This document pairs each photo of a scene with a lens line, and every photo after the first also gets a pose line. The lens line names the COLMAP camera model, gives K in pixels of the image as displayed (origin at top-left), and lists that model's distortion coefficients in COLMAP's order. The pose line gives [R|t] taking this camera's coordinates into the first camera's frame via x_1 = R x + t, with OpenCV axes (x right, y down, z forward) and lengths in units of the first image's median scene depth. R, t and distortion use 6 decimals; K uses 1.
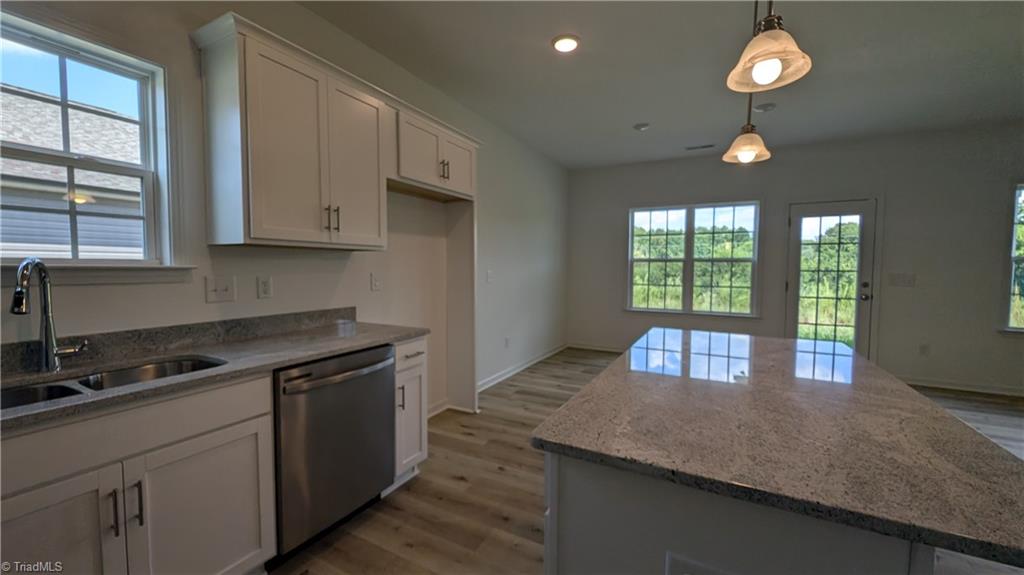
lens RADIAL K [[396.6, 0, 511.0], [0, 396.6, 286.5], [0, 0, 1]] dist [0.026338, -0.013854]
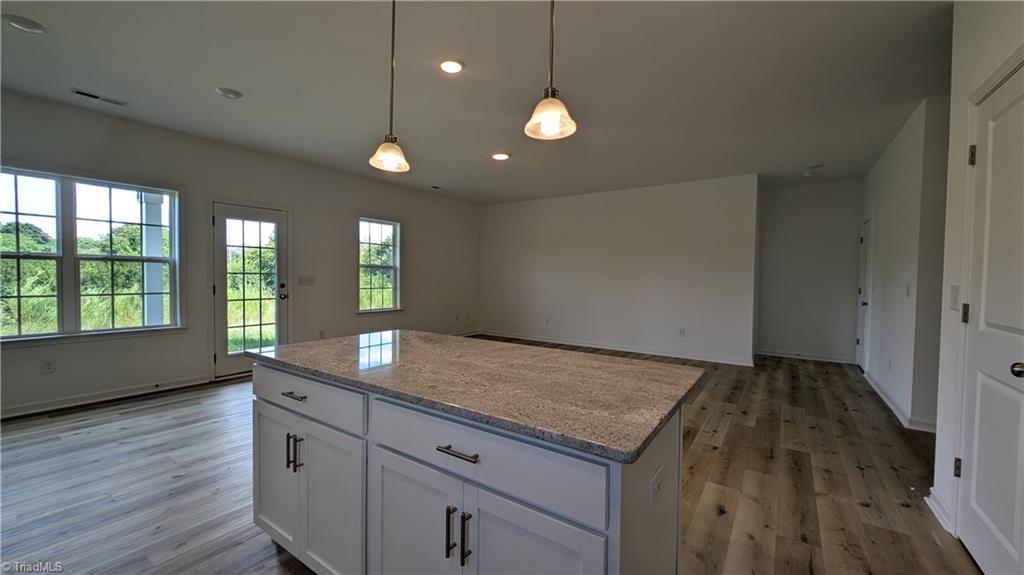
lens RADIAL K [[396.6, 0, 511.0], [0, 396.6, 286.5], [0, 0, 1]] dist [0.026338, -0.013854]
pose [[0.113312, -0.032750, 0.993020, -0.336023], [0.040529, 0.998777, 0.028315, -0.014981], [-0.992733, 0.037037, 0.114500, 0.443997]]
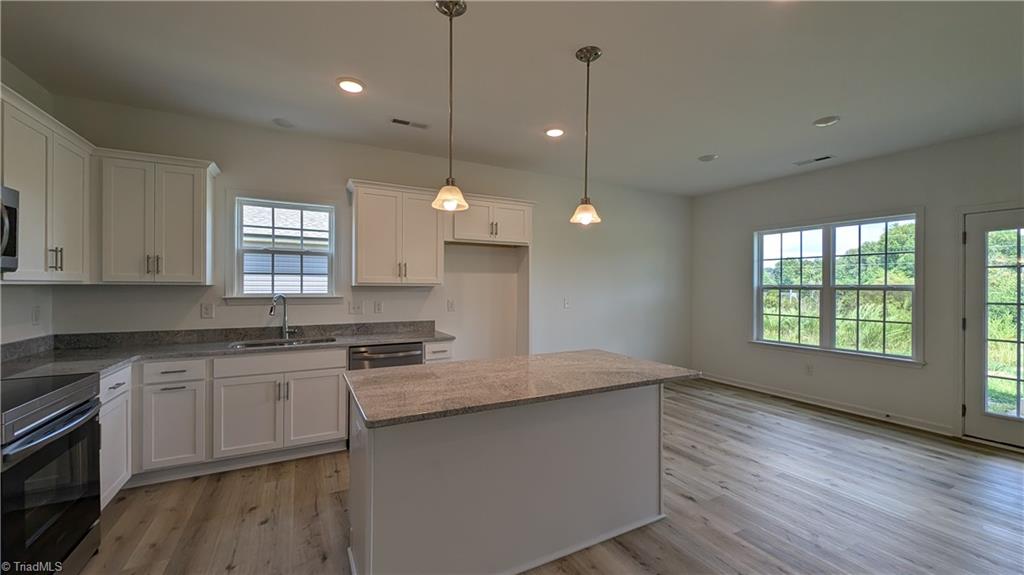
lens RADIAL K [[396.6, 0, 511.0], [0, 396.6, 286.5], [0, 0, 1]] dist [0.026338, -0.013854]
pose [[0.828668, -0.001753, -0.559738, 0.872711], [-0.028986, 0.998519, -0.046040, -0.024721], [0.558990, 0.054377, 0.827390, -0.184193]]
